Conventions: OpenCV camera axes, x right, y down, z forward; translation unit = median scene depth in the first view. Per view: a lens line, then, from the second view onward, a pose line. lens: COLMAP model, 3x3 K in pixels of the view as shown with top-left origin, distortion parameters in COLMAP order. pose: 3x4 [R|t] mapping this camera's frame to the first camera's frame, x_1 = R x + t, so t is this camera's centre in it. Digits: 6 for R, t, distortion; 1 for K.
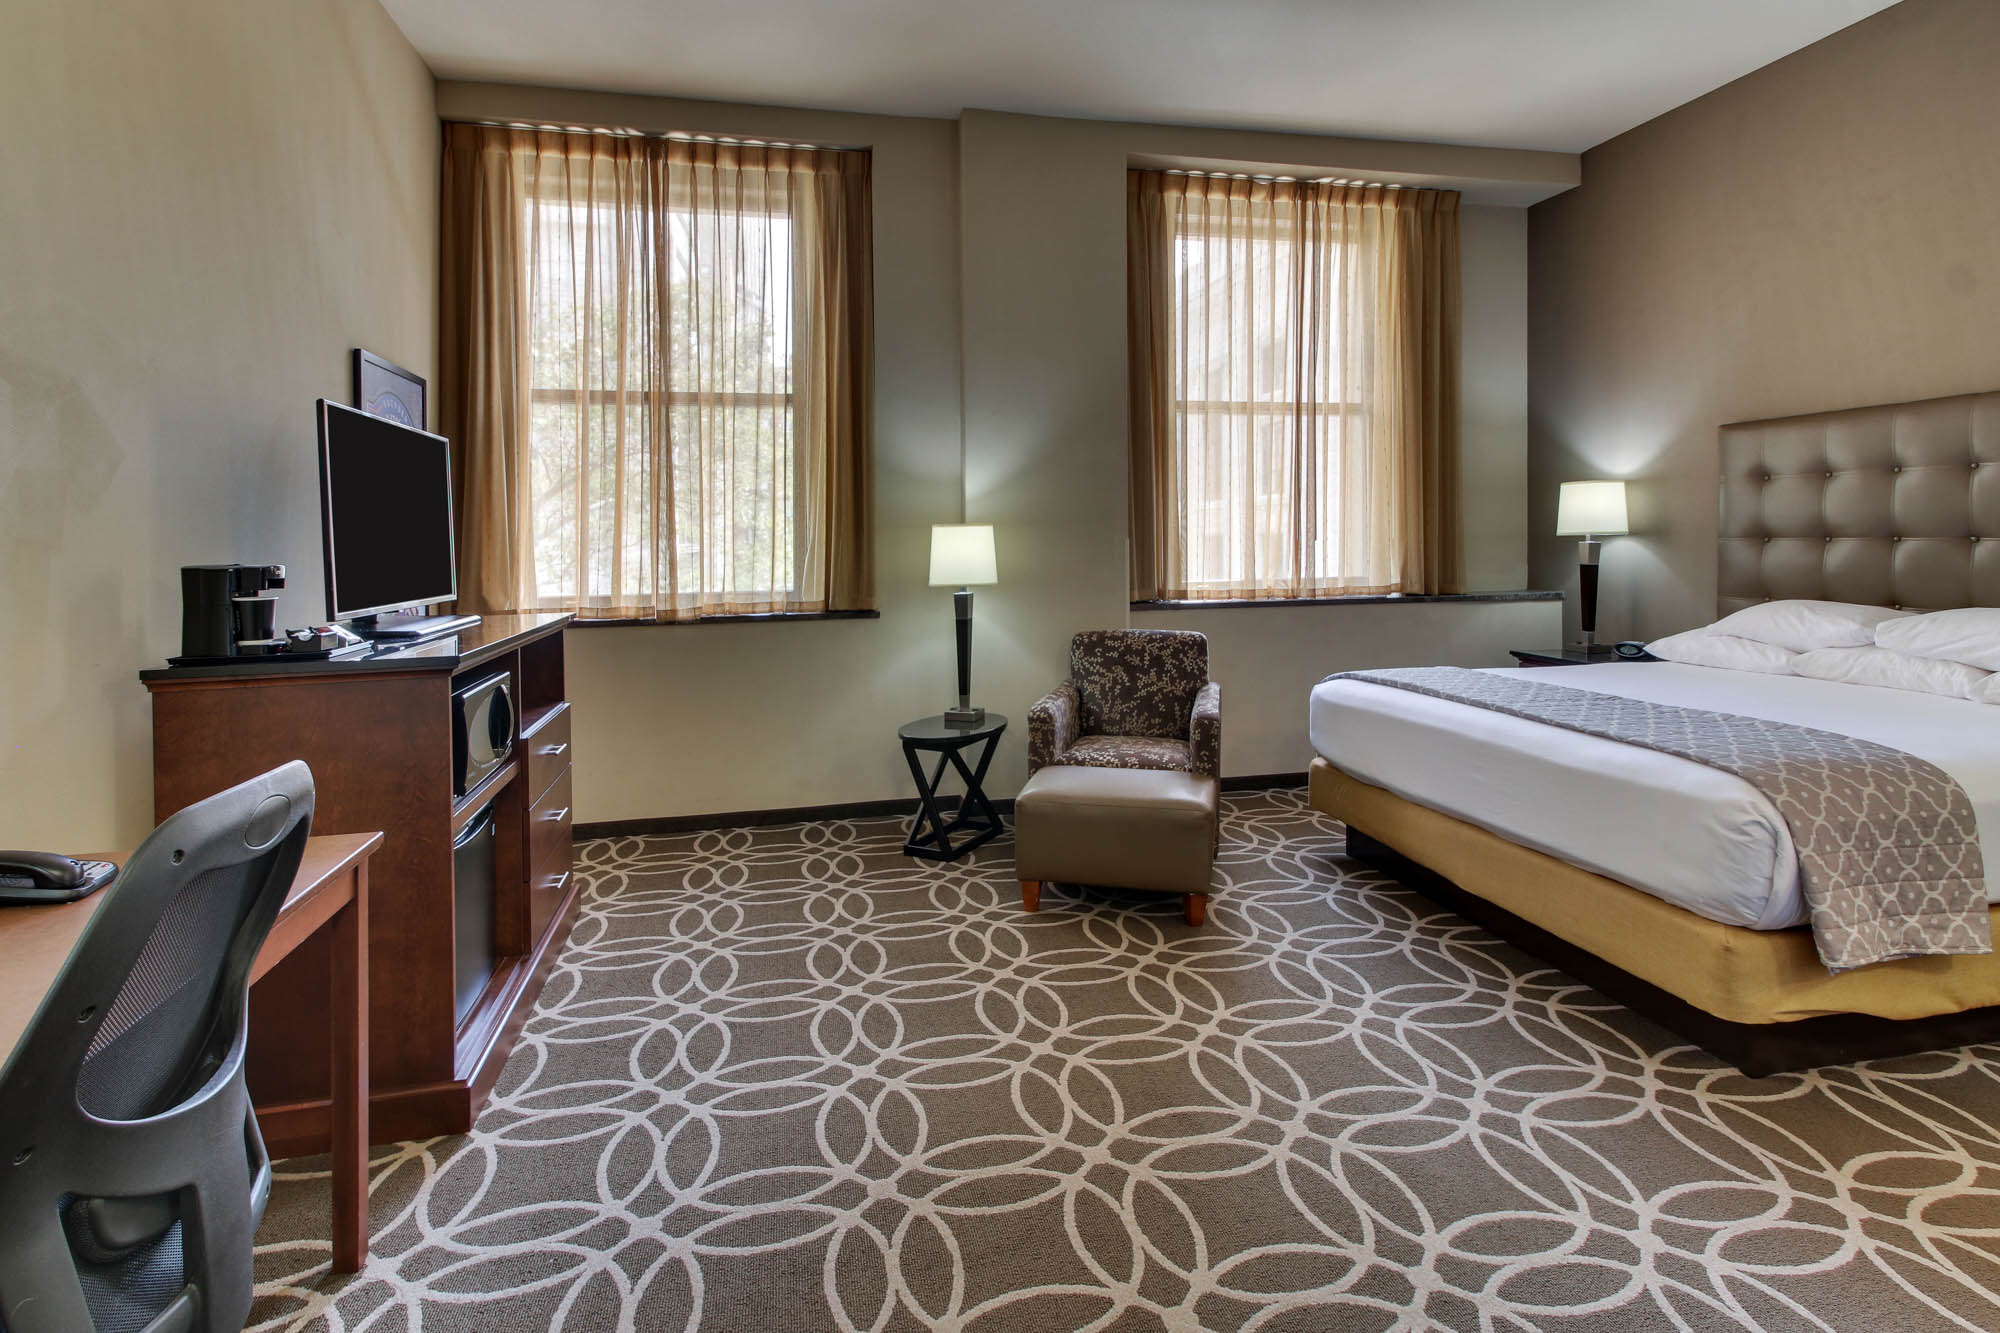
lens RADIAL K [[990.6, 0, 997.4], [0, 990.6, 544.4], [0, 0, 1]] dist [0.002429, 0.000442]
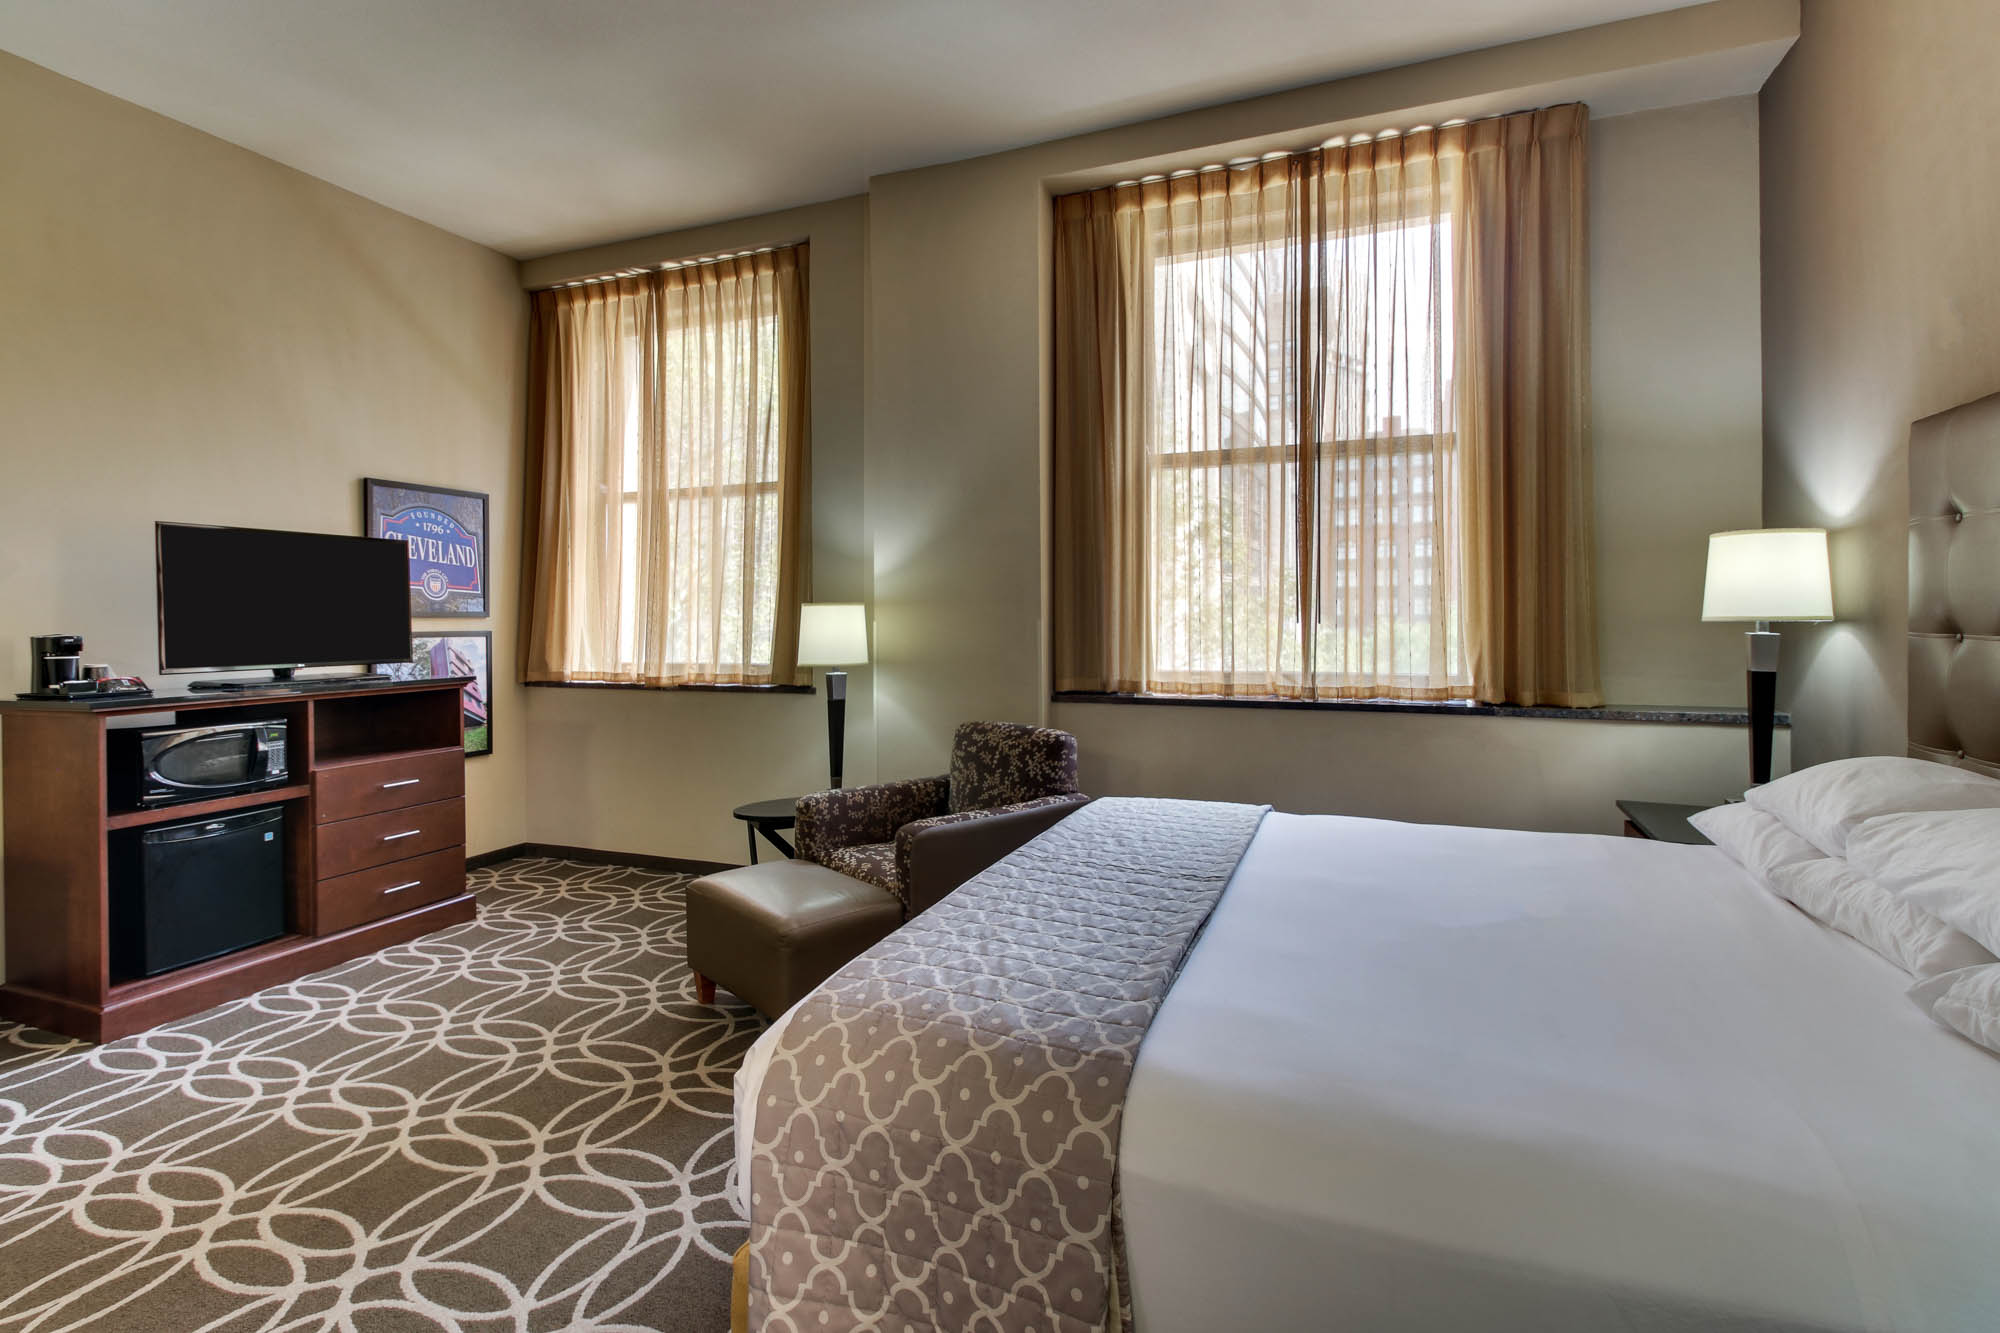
lens RADIAL K [[956.1, 0, 1002.6], [0, 956.1, 618.2], [0, 0, 1]] dist [0.002522, -0.000316]
pose [[0.821054, 0.010590, -0.570753, 0.612236], [-0.006593, 0.999937, 0.009068, -0.015005], [0.570813, -0.003682, 0.821072, 0.297493]]
